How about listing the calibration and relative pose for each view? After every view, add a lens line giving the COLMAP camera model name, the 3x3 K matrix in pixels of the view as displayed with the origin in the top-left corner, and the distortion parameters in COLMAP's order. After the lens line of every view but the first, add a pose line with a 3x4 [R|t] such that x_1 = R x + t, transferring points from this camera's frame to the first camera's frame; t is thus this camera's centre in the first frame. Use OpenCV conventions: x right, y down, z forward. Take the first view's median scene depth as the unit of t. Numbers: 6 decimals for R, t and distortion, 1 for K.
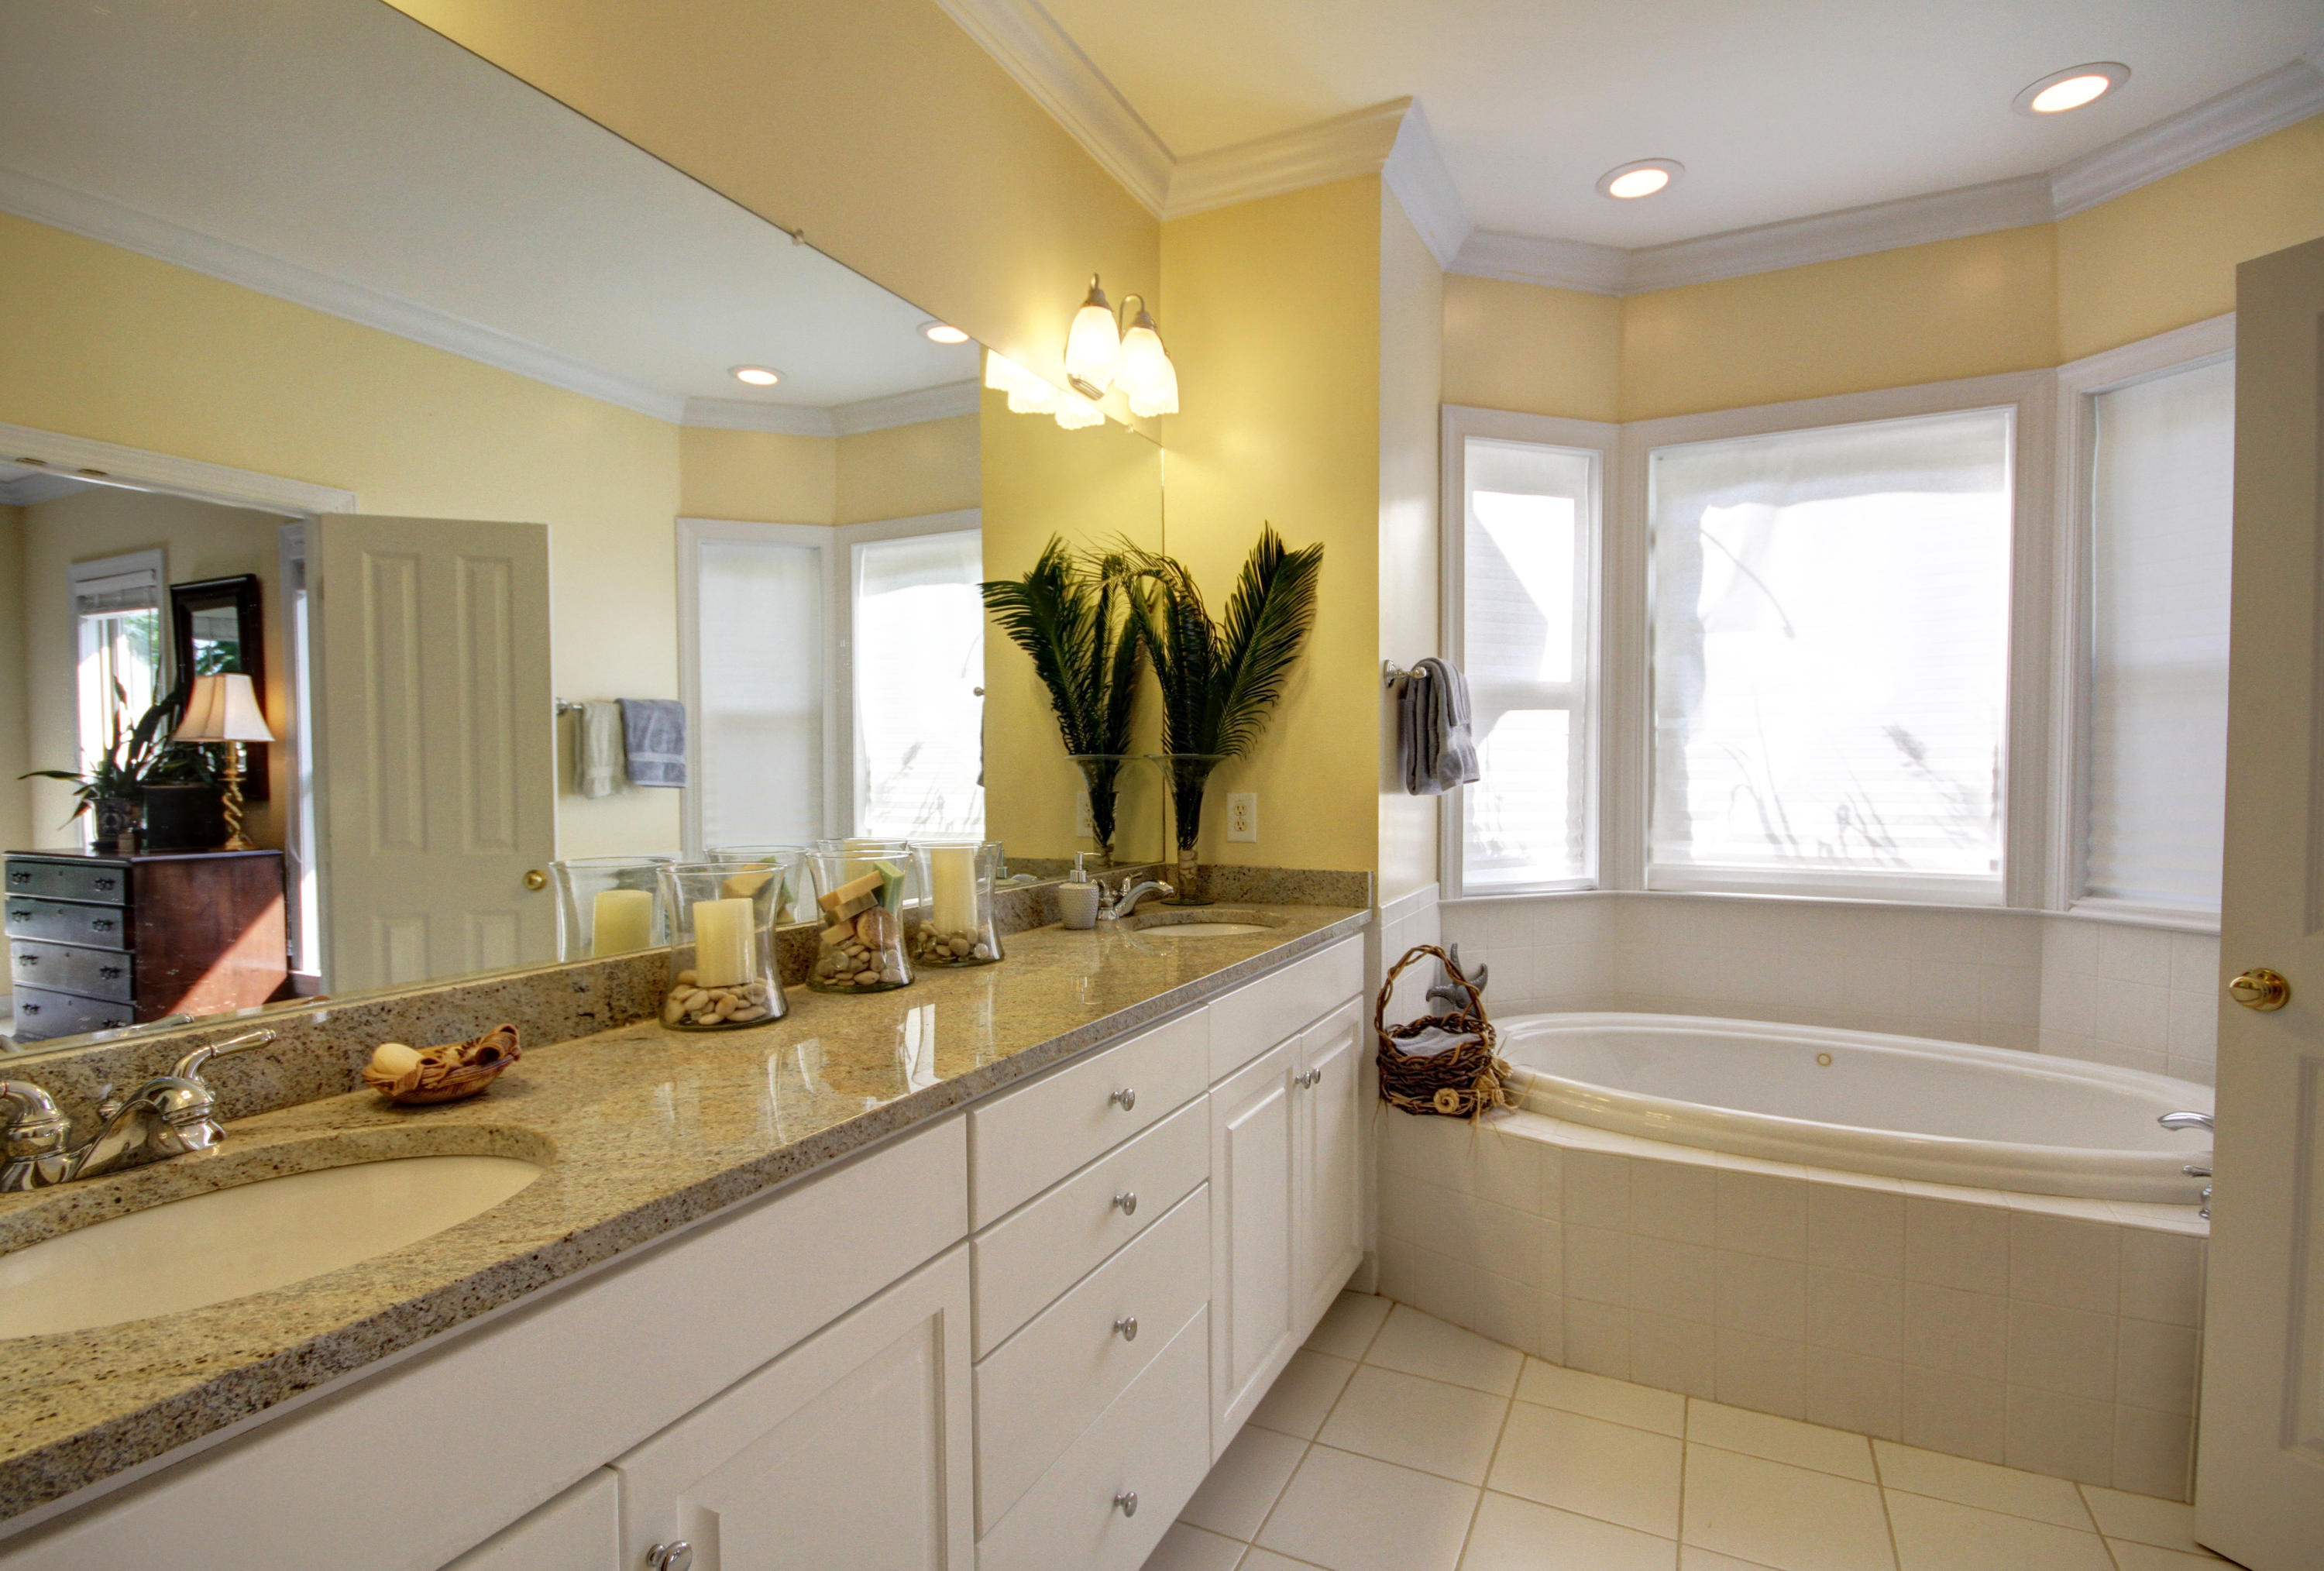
lens RADIAL K [[1074.1, 0, 1154.1], [0, 1074.1, 817.9], [0, 0, 1]] dist [0.004643, -0.009438]
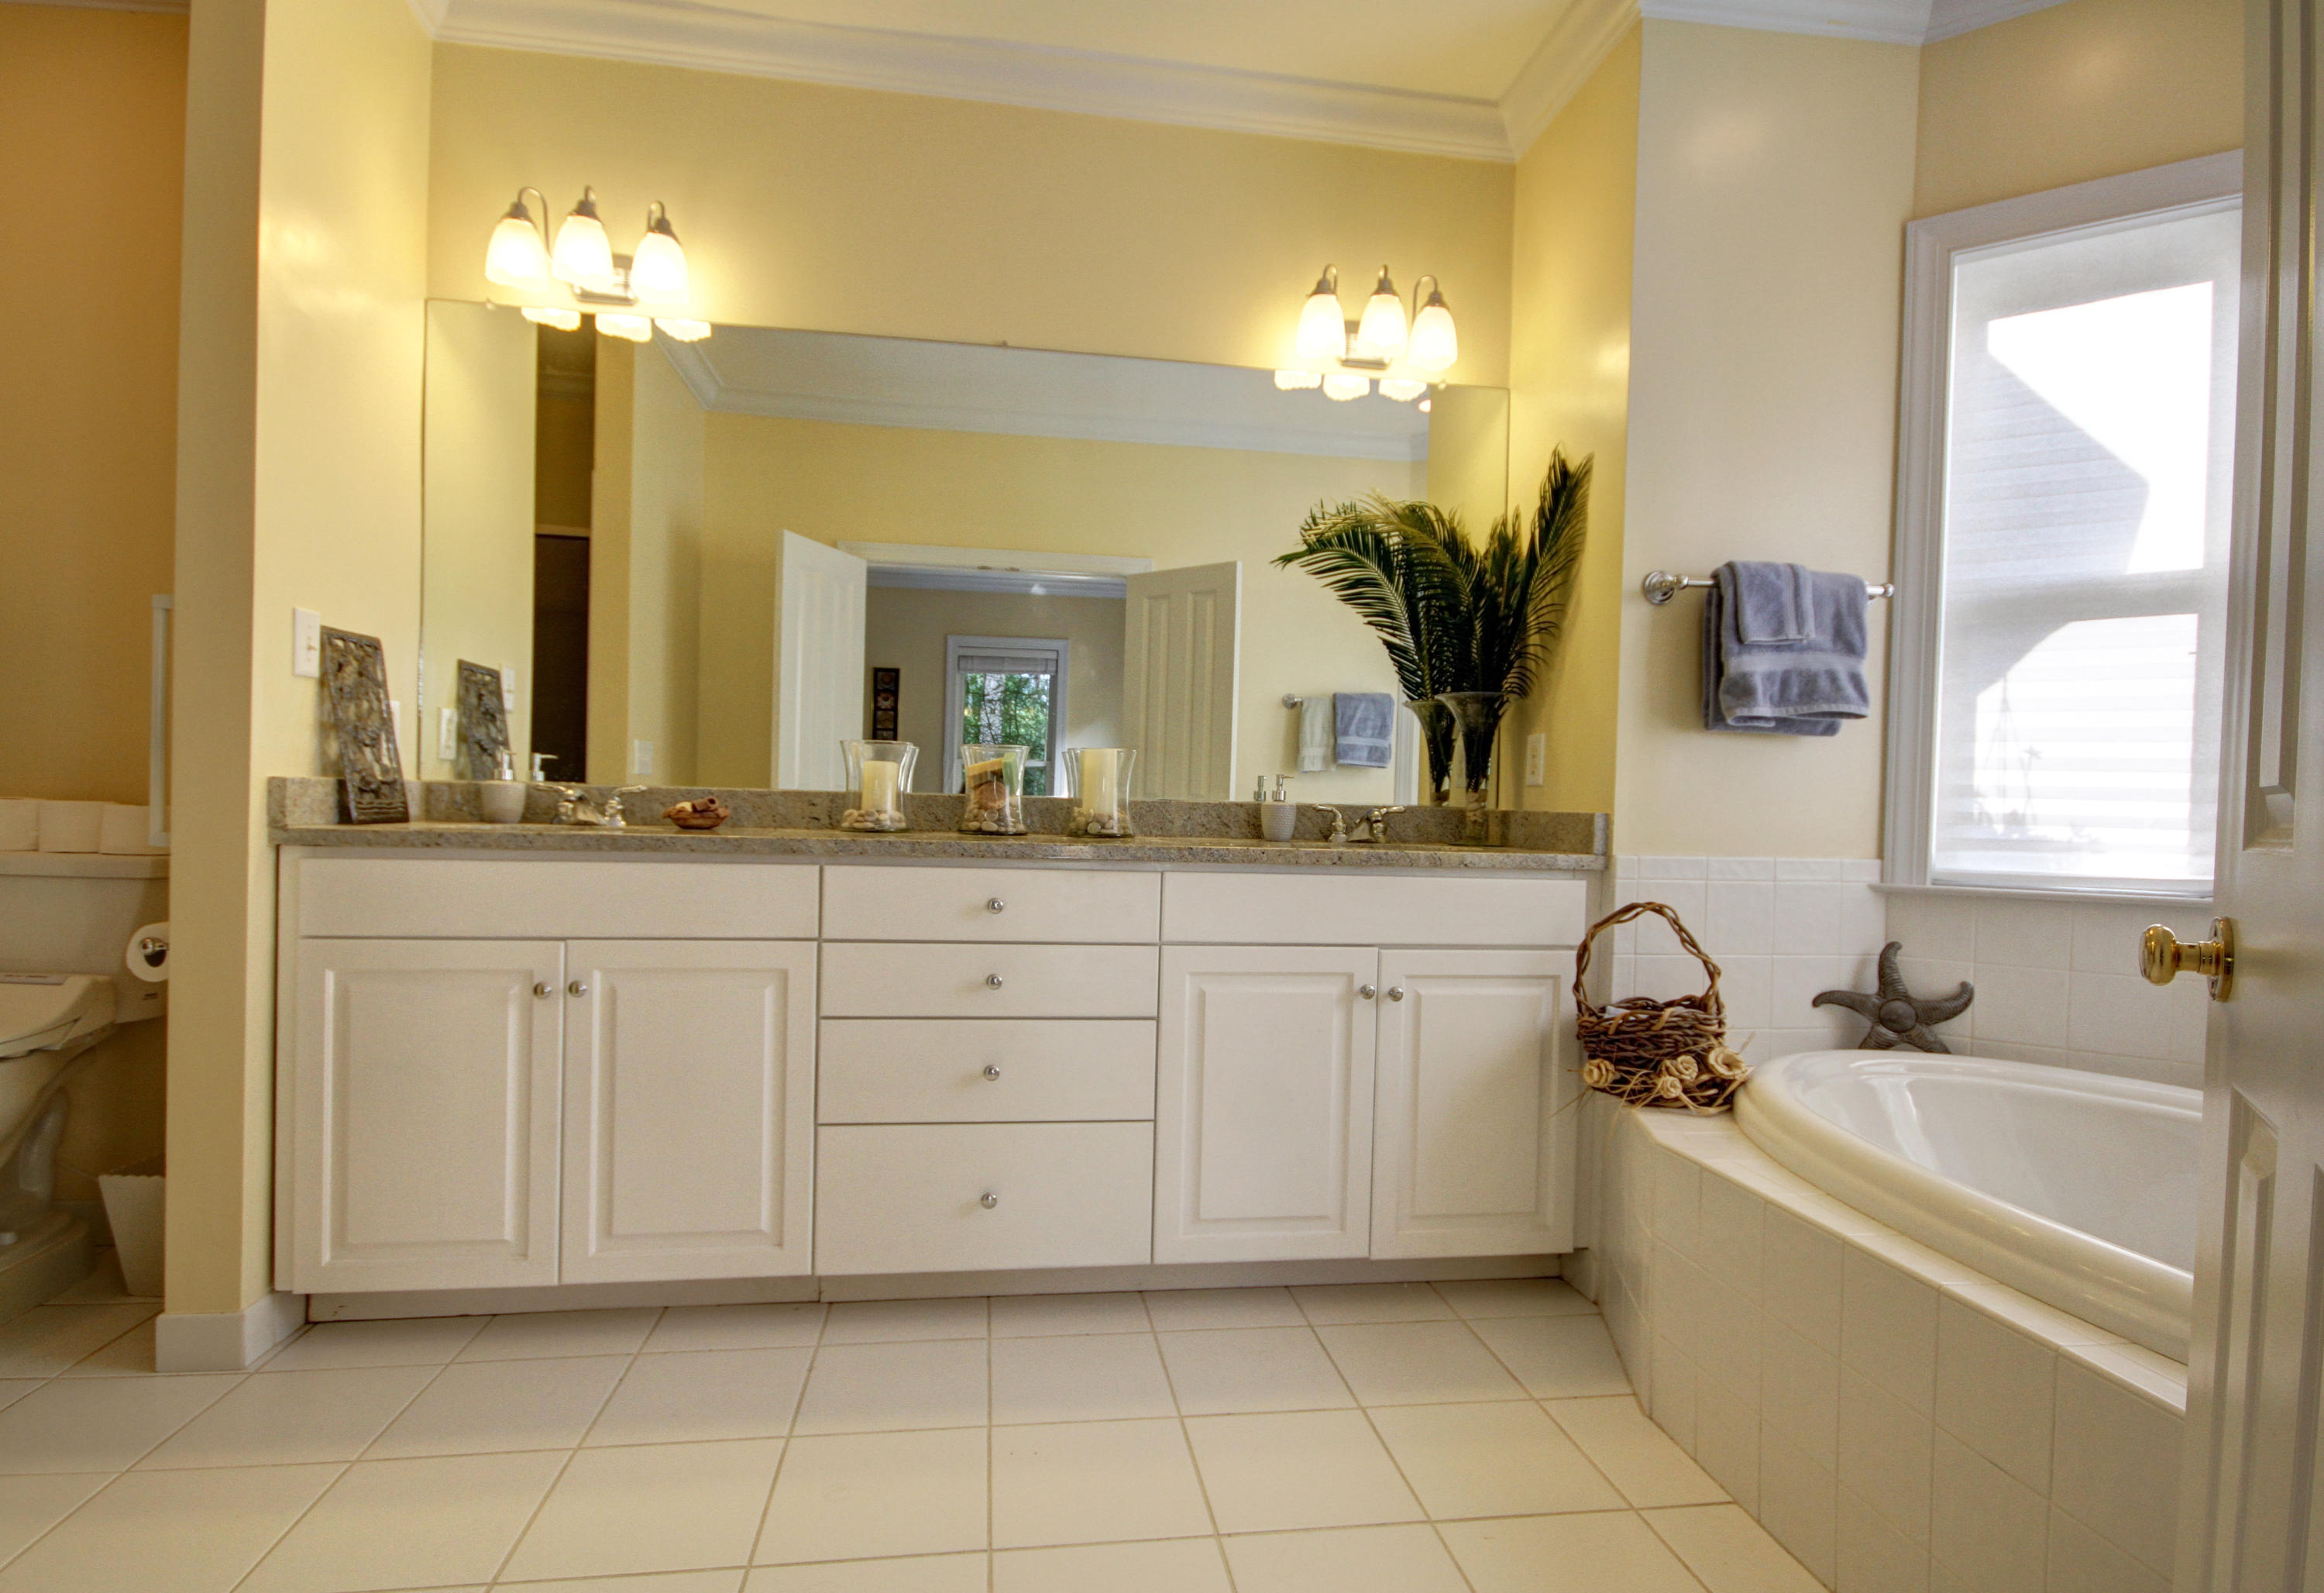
lens RADIAL K [[1100.8, 0, 1151.7], [0, 1100.8, 811.1], [0, 0, 1]] dist [0.001084, -0.000628]
pose [[0.602402, 0.034296, -0.797456, 0.577290], [-0.060984, 0.998134, -0.003141, 0.060251], [0.795860, 0.050524, 0.603369, 0.132772]]
